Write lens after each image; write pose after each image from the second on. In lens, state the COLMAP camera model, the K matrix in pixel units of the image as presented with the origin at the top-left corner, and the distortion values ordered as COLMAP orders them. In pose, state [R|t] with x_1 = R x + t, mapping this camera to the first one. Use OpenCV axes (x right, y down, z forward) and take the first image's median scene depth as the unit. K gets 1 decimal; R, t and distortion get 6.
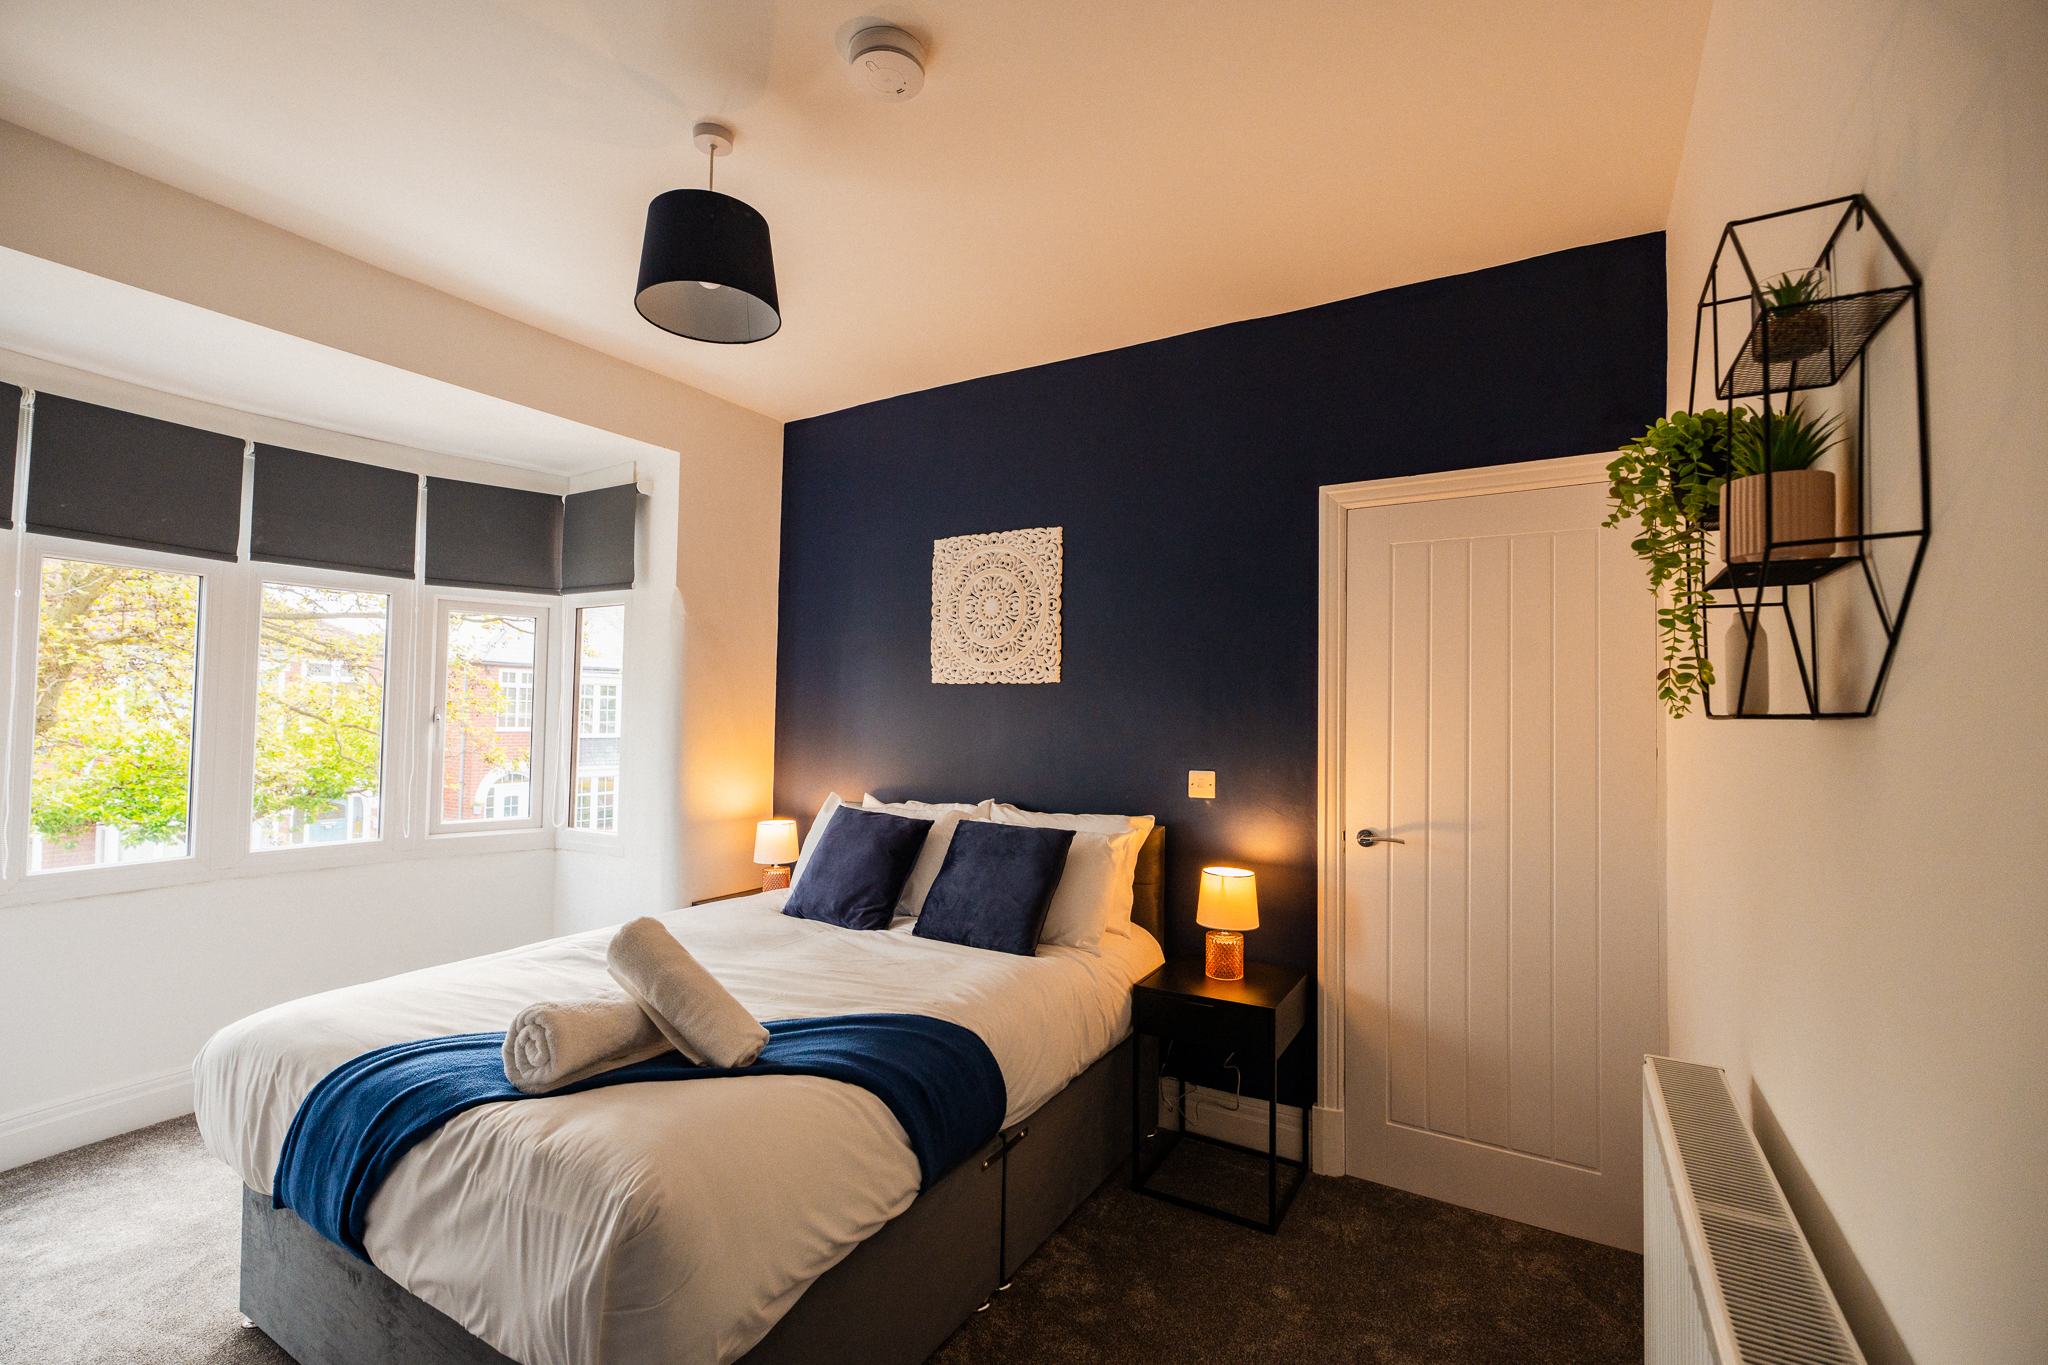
lens RADIAL K [[911.6, 0, 1014.3], [0, 911.6, 687.6], [0, 0, 1]] dist [0.009254, -0.002866]
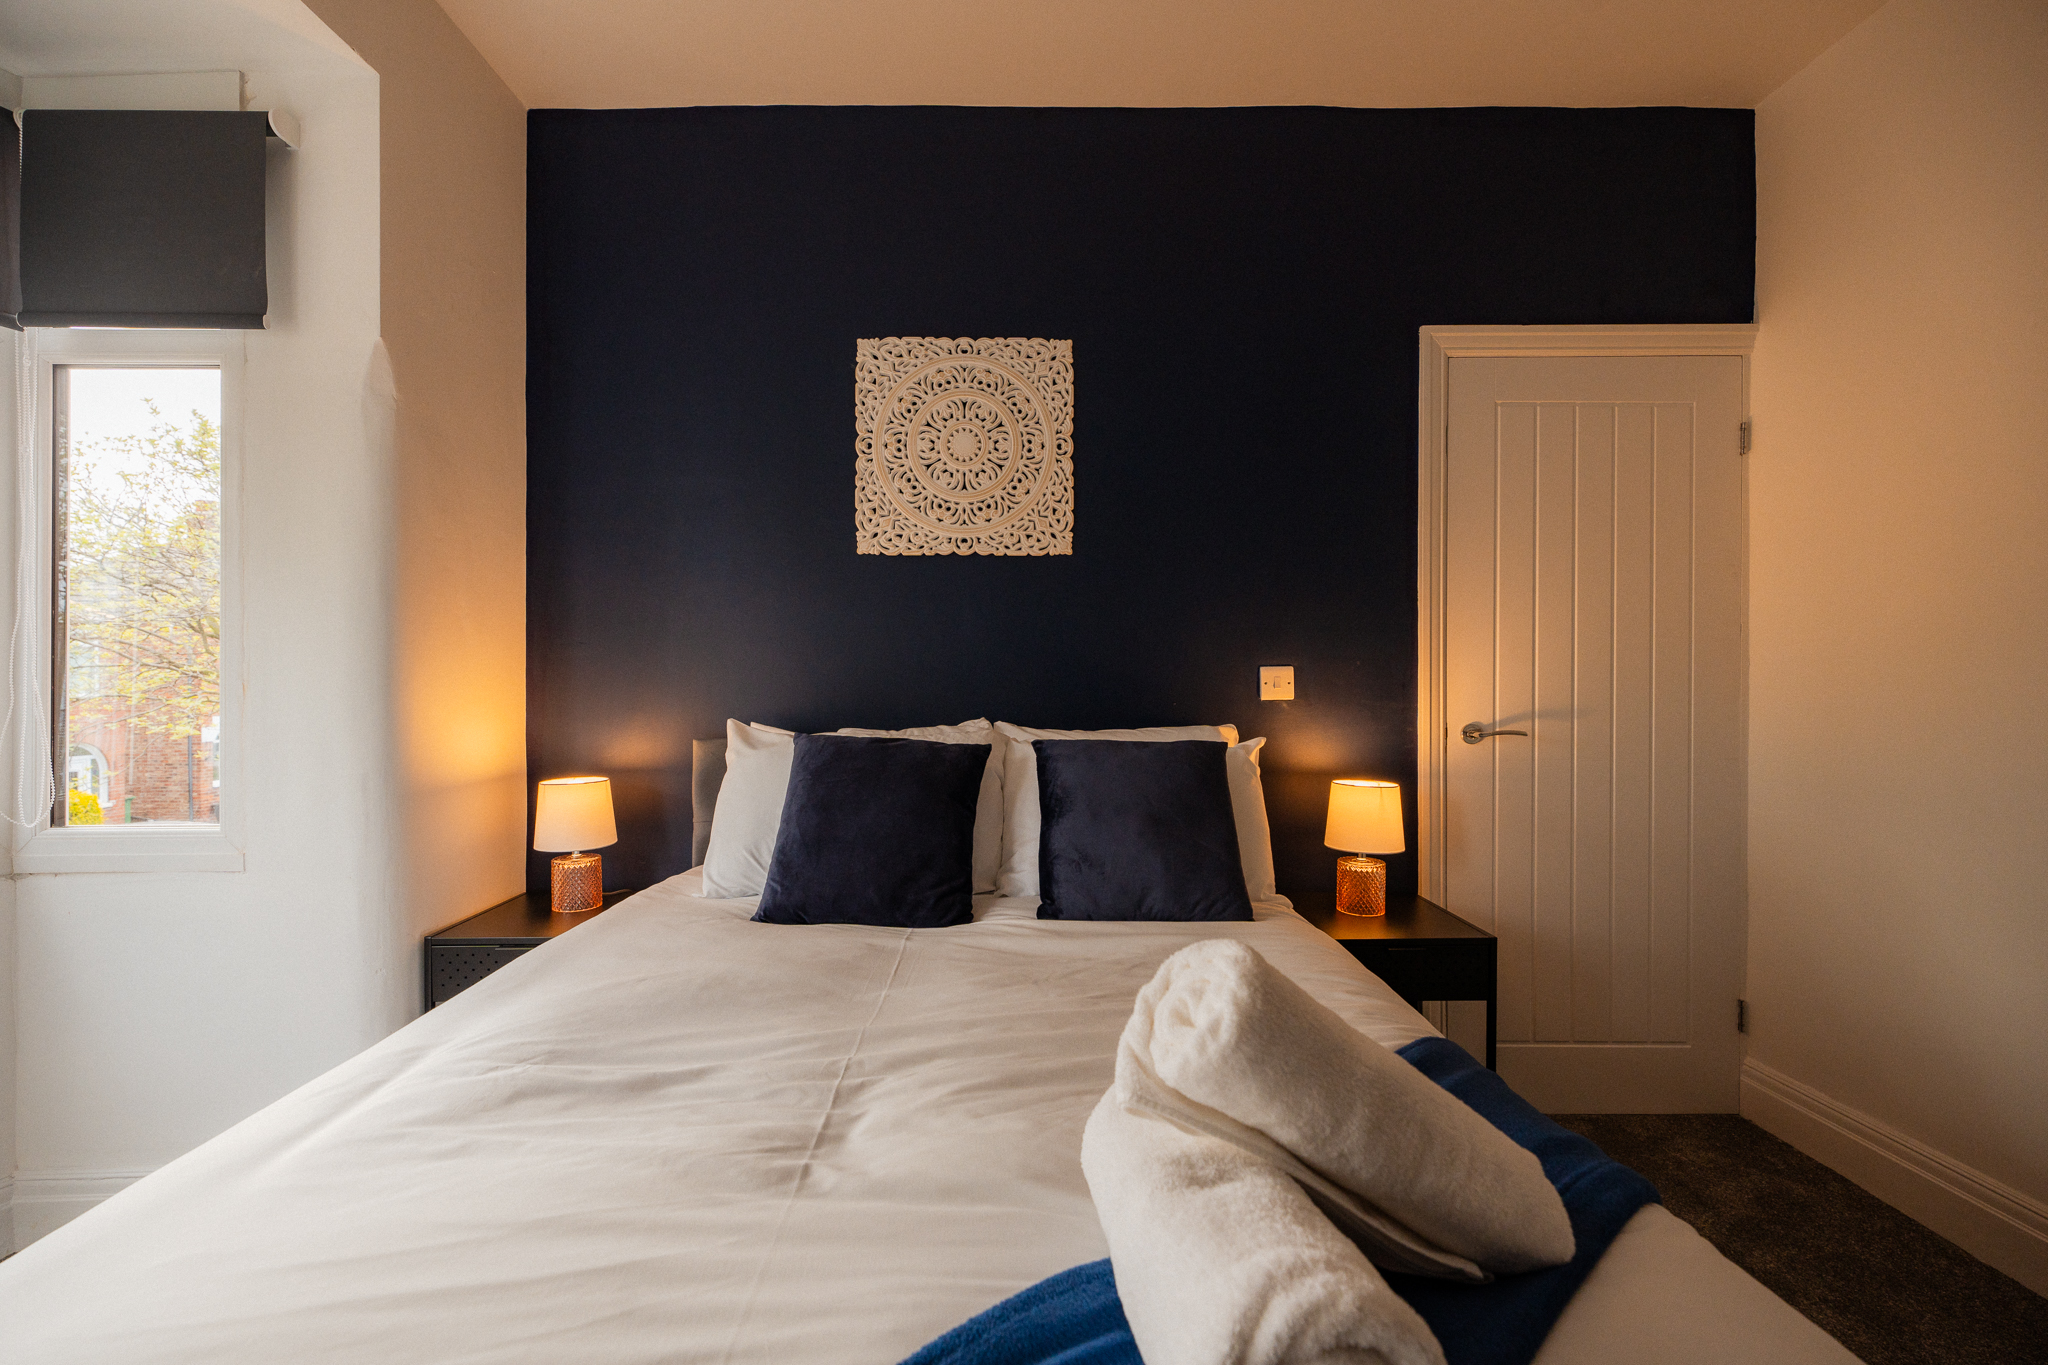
lens RADIAL K [[911.6, 0, 1026.2], [0, 911.6, 678.9], [0, 0, 1]] dist [0.009254, -0.002866]
pose [[0.849594, -0.012912, 0.527279, -0.362663], [-0.003892, 0.999520, 0.030747, 0.070429], [-0.527422, -0.028174, 0.849136, 0.389060]]
